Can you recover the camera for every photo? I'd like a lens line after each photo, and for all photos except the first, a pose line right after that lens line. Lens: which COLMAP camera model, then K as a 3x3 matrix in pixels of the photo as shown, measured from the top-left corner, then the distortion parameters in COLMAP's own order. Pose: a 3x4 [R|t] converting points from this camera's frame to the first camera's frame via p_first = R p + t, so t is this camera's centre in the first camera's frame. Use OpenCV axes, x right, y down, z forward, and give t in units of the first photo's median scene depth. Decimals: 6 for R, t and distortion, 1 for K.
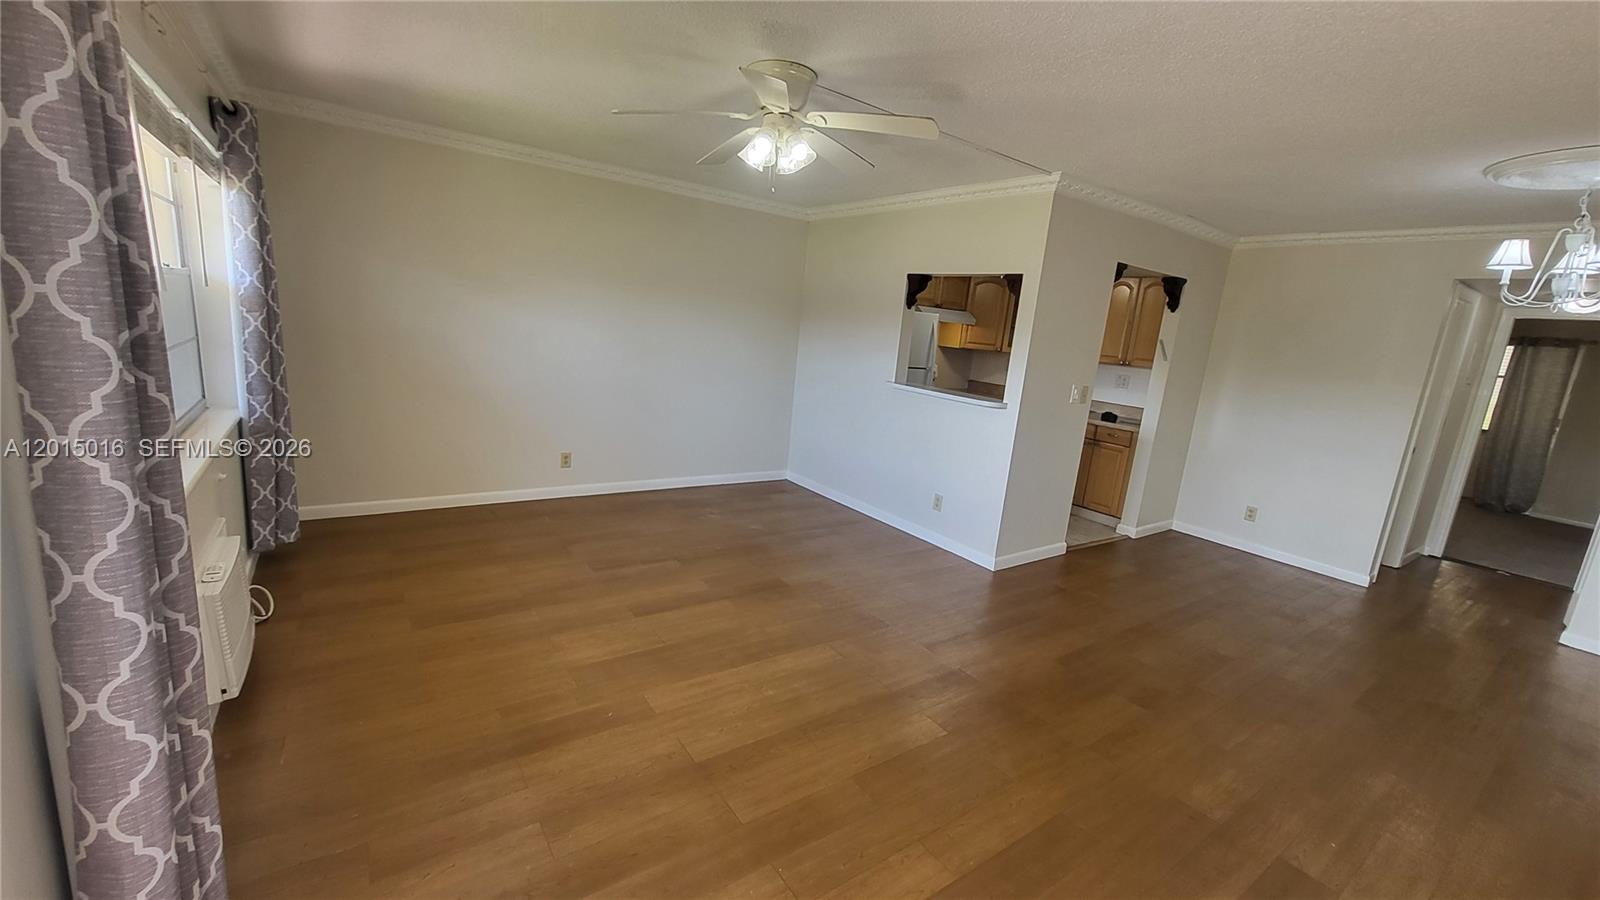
lens RADIAL K [[642.6, 0, 800.0], [0, 642.6, 450.0], [0, 0, 1]] dist [-0.000049, -0.000201]
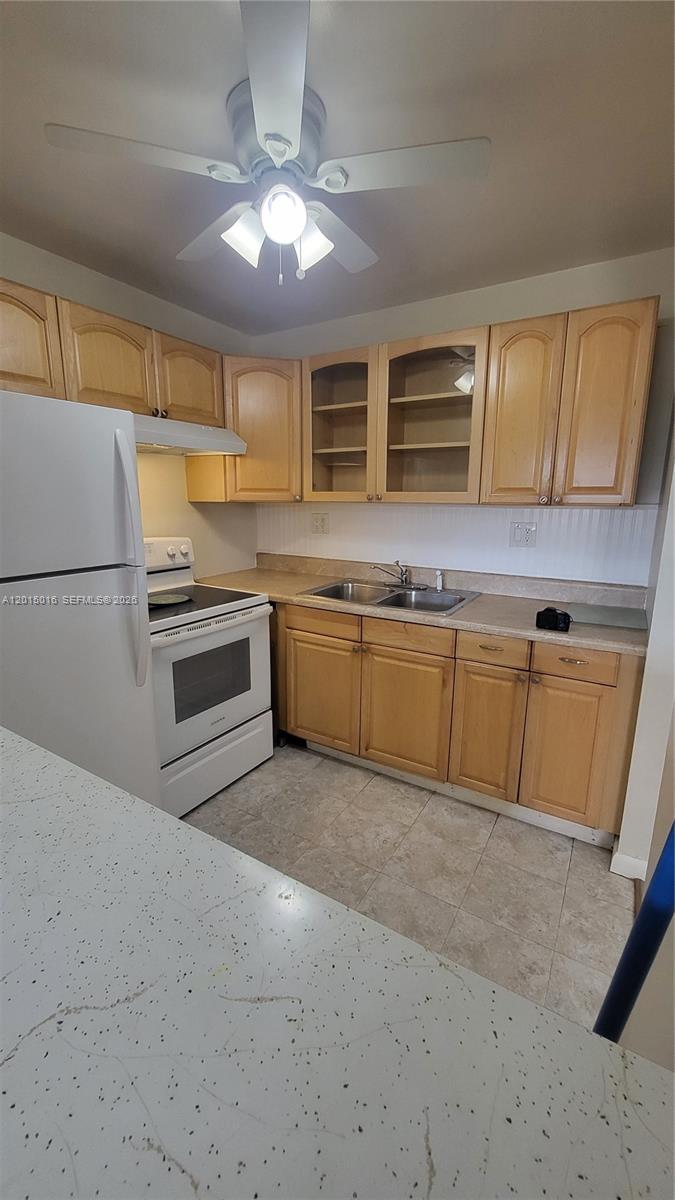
lens RADIAL K [[482.9, 0, 337.5], [0, 482.9, 600.0], [0, 0, 1]] dist [0.004065, -0.000030]
pose [[0.918847, -0.161216, 0.360181, 0.178922], [0.150033, 0.986919, 0.058996, -0.089818], [-0.364981, -0.000169, 0.931015, 0.606678]]
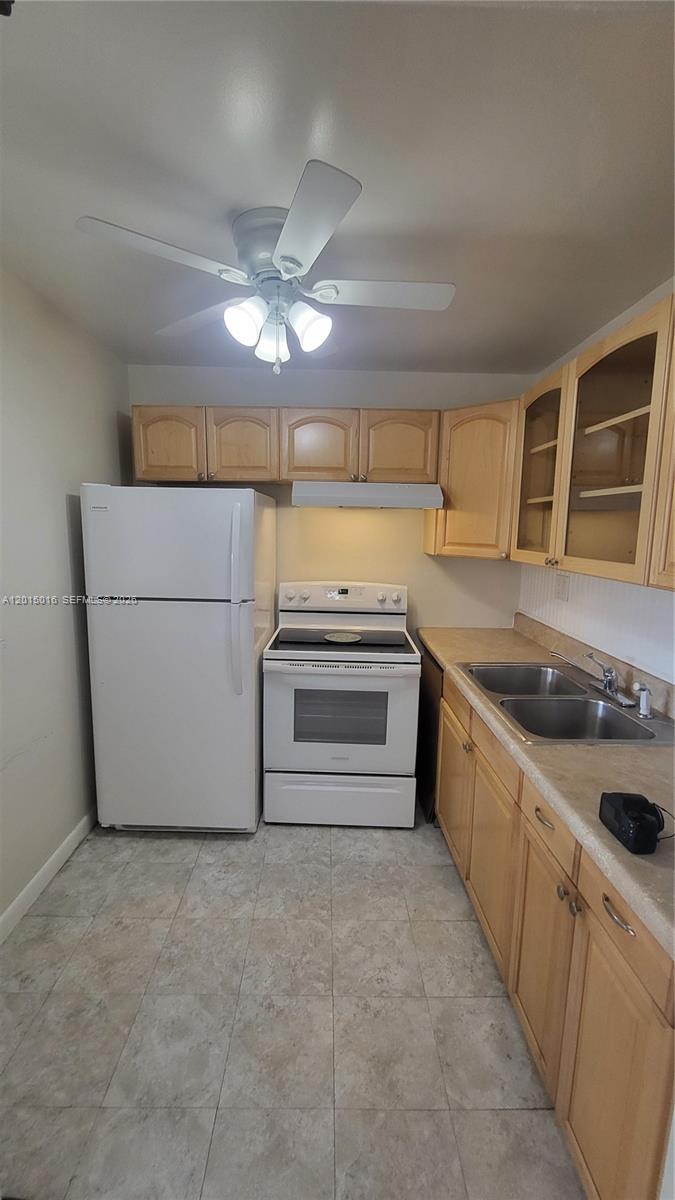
lens RADIAL K [[481.9, 0, 321.6], [0, 481.9, 590.5], [0, 0, 1]] dist [-0.000049, -0.000201]
pose [[0.808283, 0.008112, -0.588738, 0.409157], [-0.065488, 0.994940, -0.076200, -0.095233], [0.585140, 0.100147, 0.804724, 0.642250]]
